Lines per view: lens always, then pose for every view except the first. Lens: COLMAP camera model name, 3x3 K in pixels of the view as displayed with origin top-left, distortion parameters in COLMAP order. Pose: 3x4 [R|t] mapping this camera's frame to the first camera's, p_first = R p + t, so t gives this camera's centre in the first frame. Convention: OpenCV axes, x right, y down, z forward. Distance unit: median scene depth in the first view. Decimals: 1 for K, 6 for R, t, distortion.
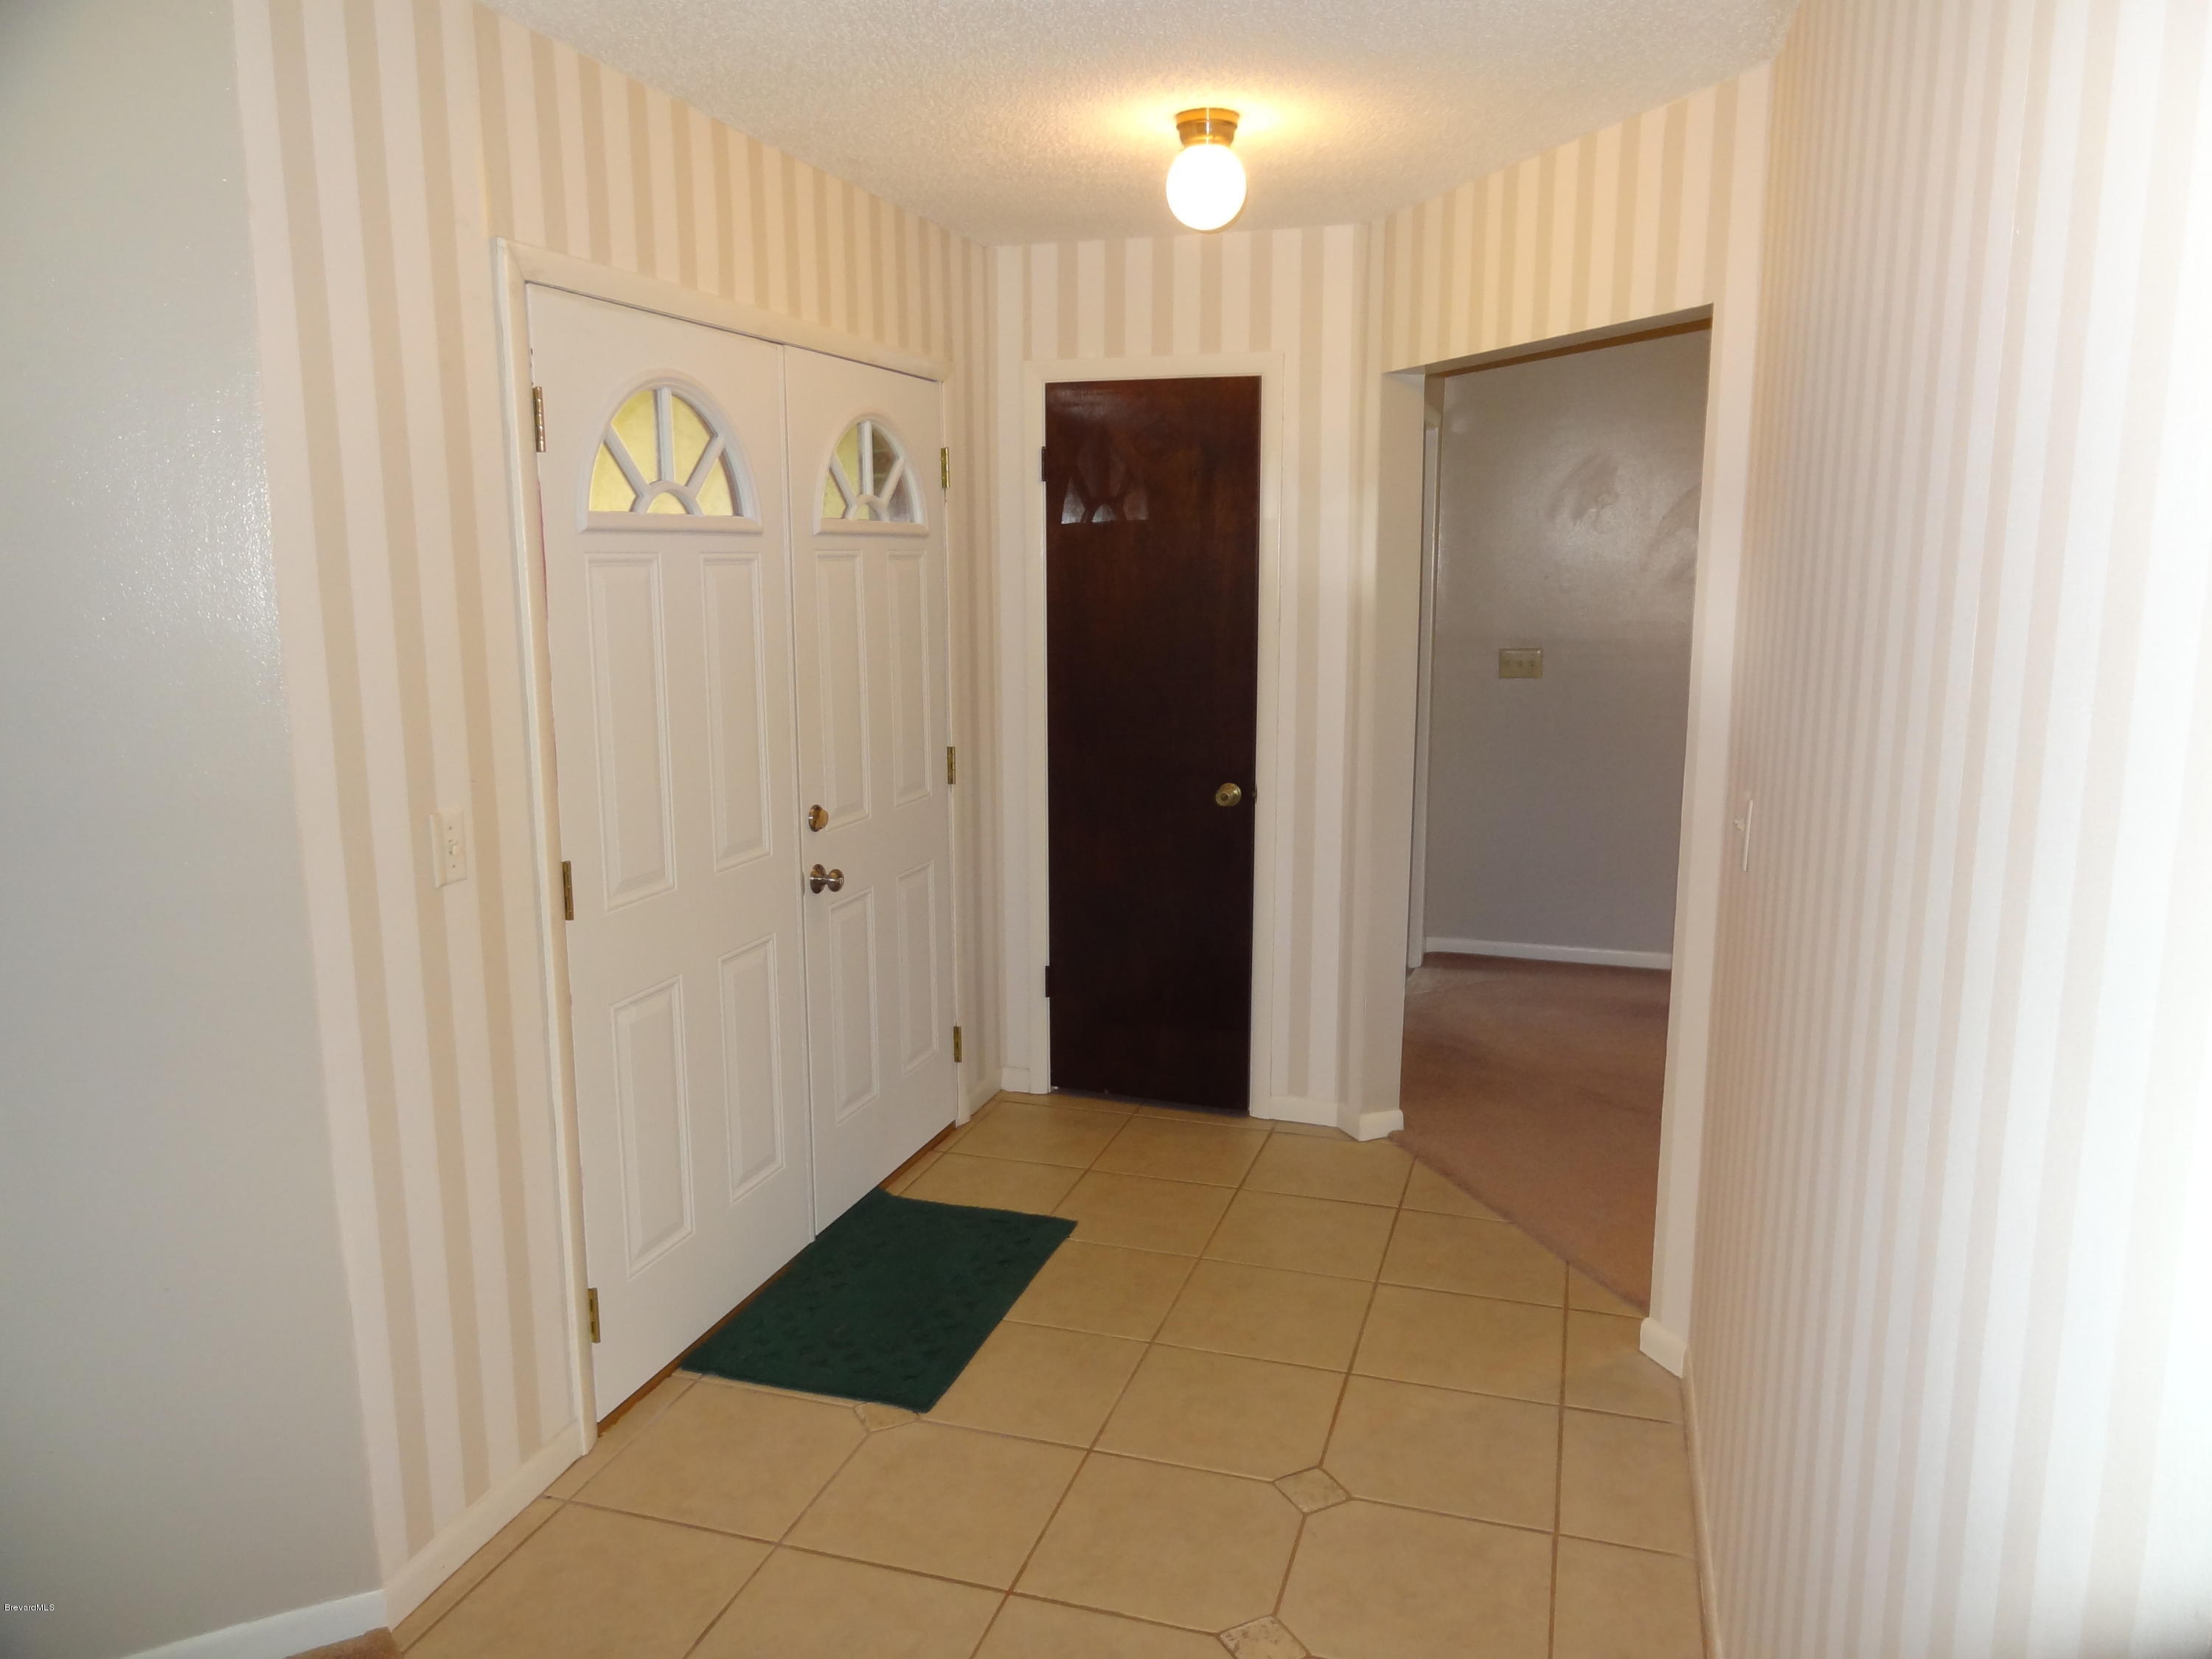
lens RADIAL K [[1527.8, 0, 1109.7], [0, 1527.8, 831.5], [0, 0, 1]] dist [-0.014790, 0.003865]
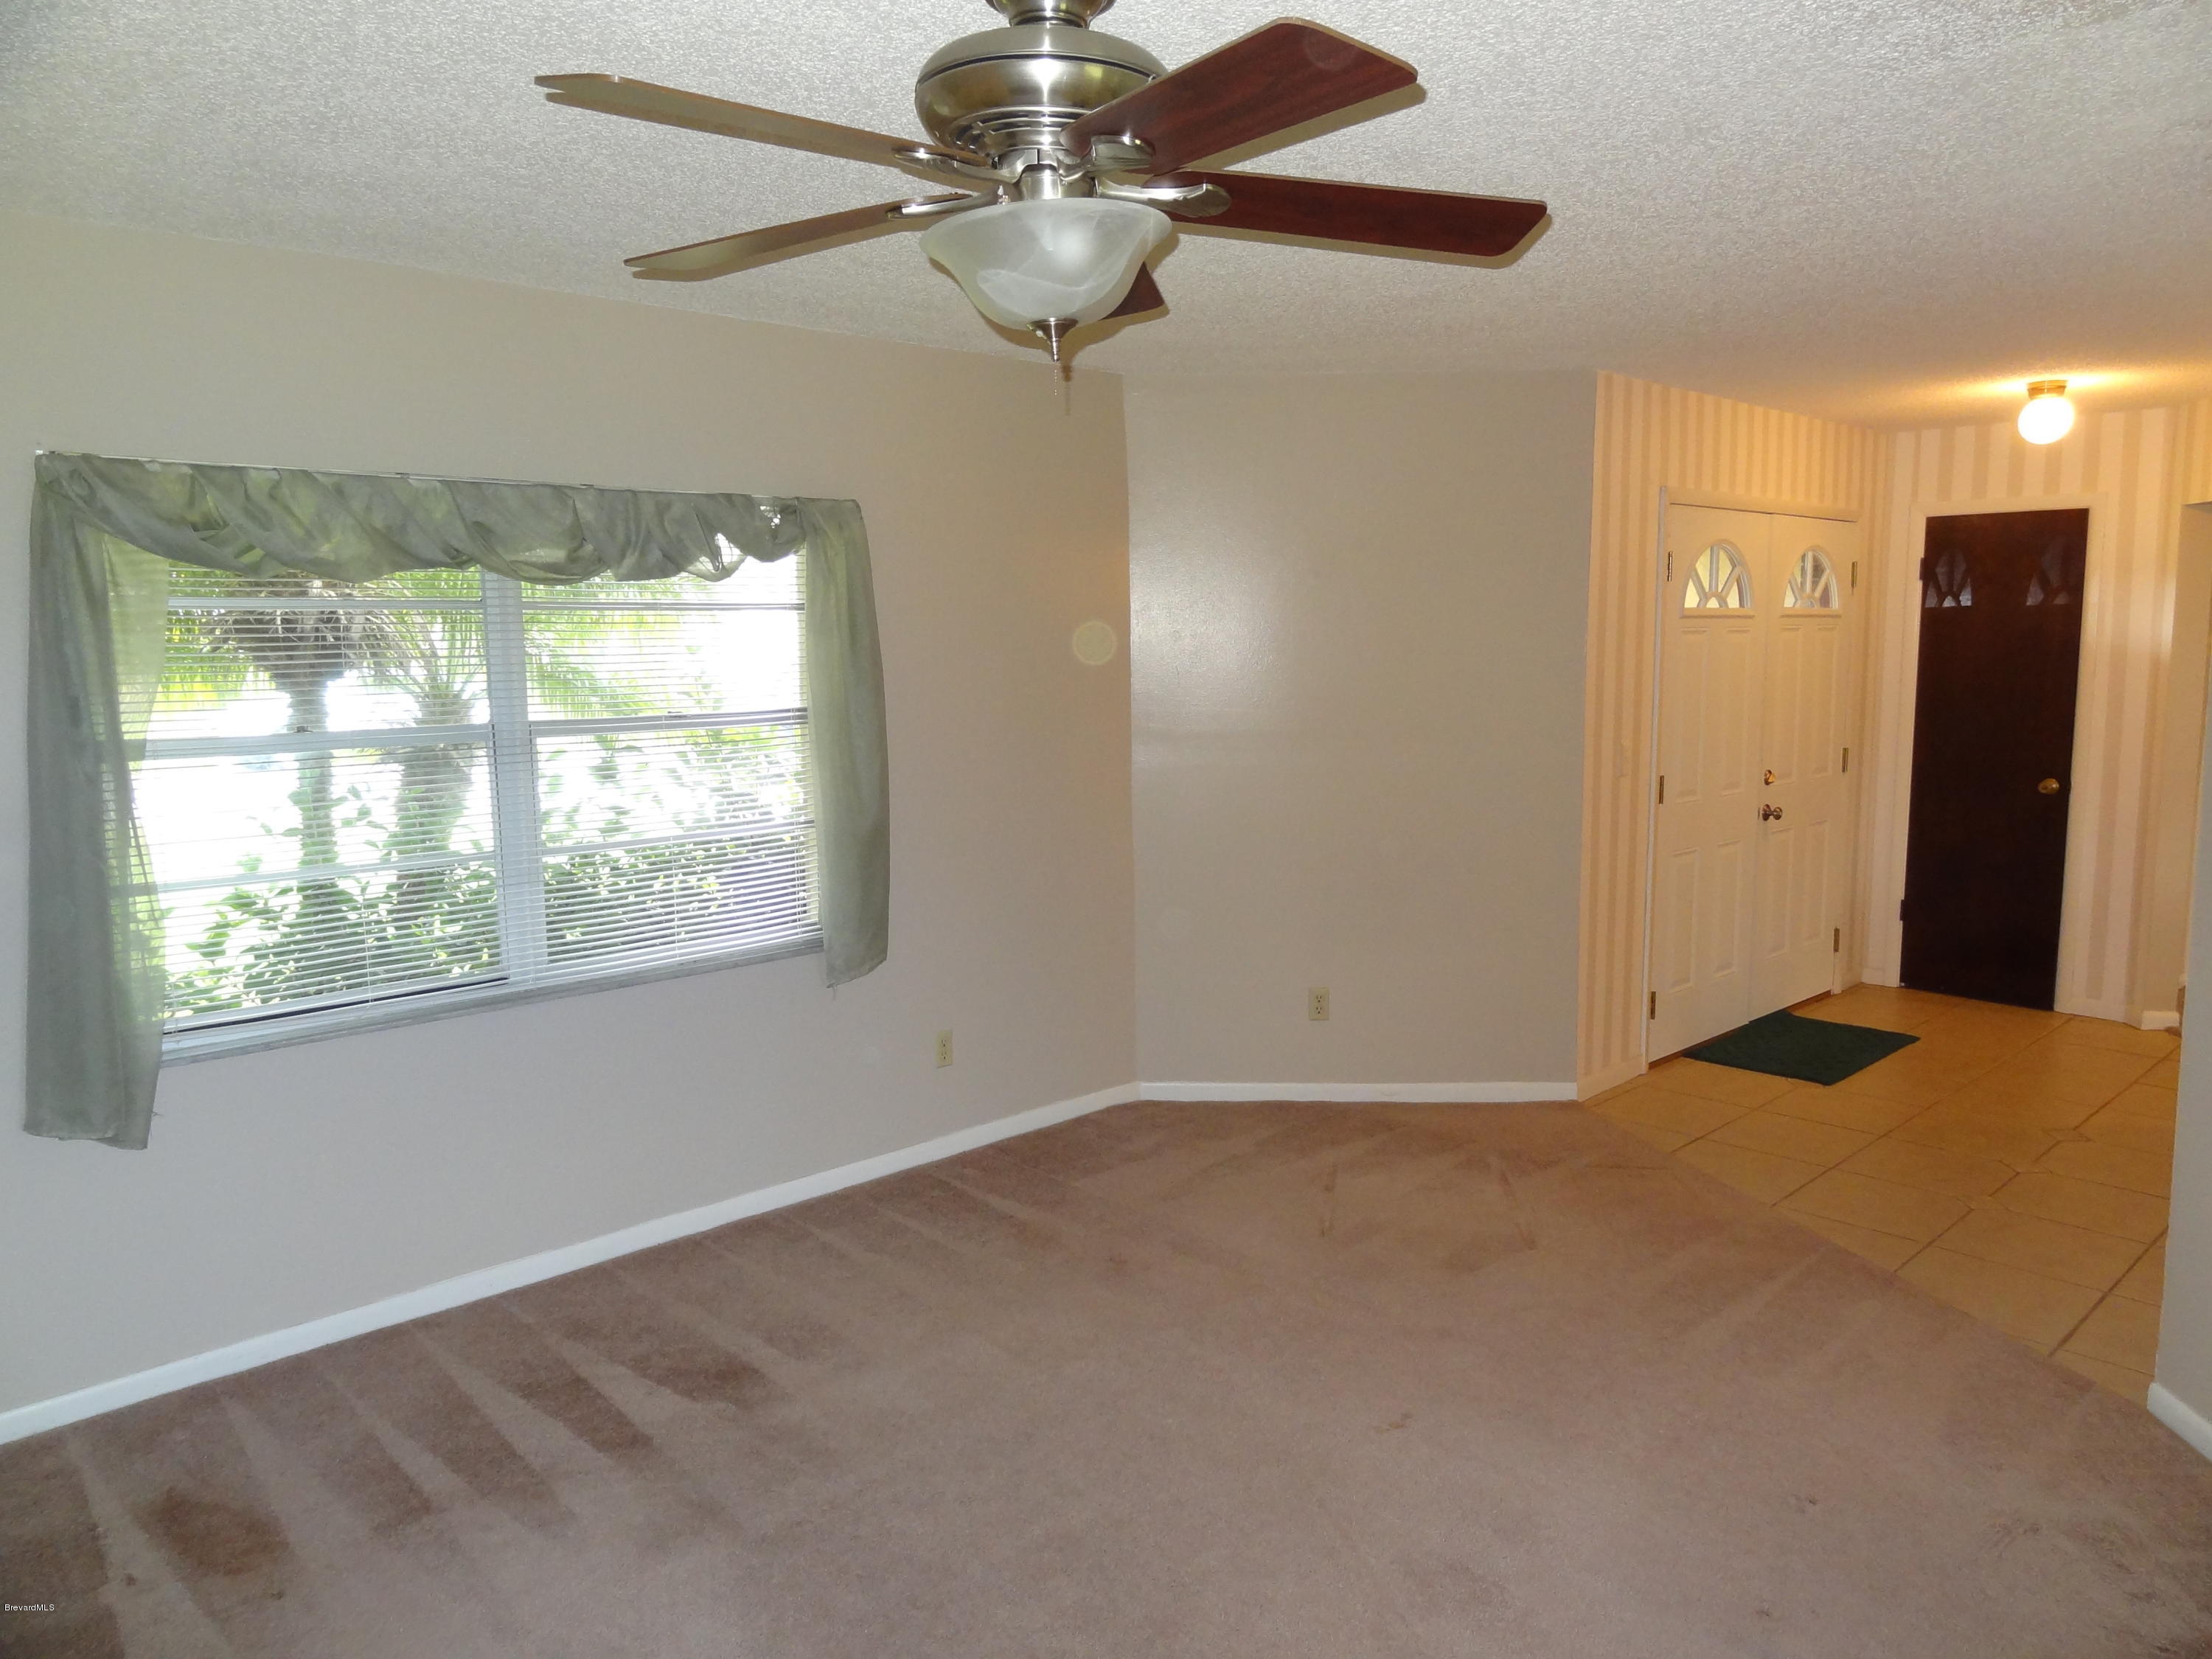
lens RADIAL K [[1527.8, 0, 1094.9], [0, 1527.8, 835.4], [0, 0, 1]] dist [-0.014790, 0.003865]
pose [[0.872823, 0.054948, -0.484934, -0.013705], [-0.077831, 0.996596, -0.027163, 0.141926], [0.481791, 0.061452, 0.874129, -0.768858]]
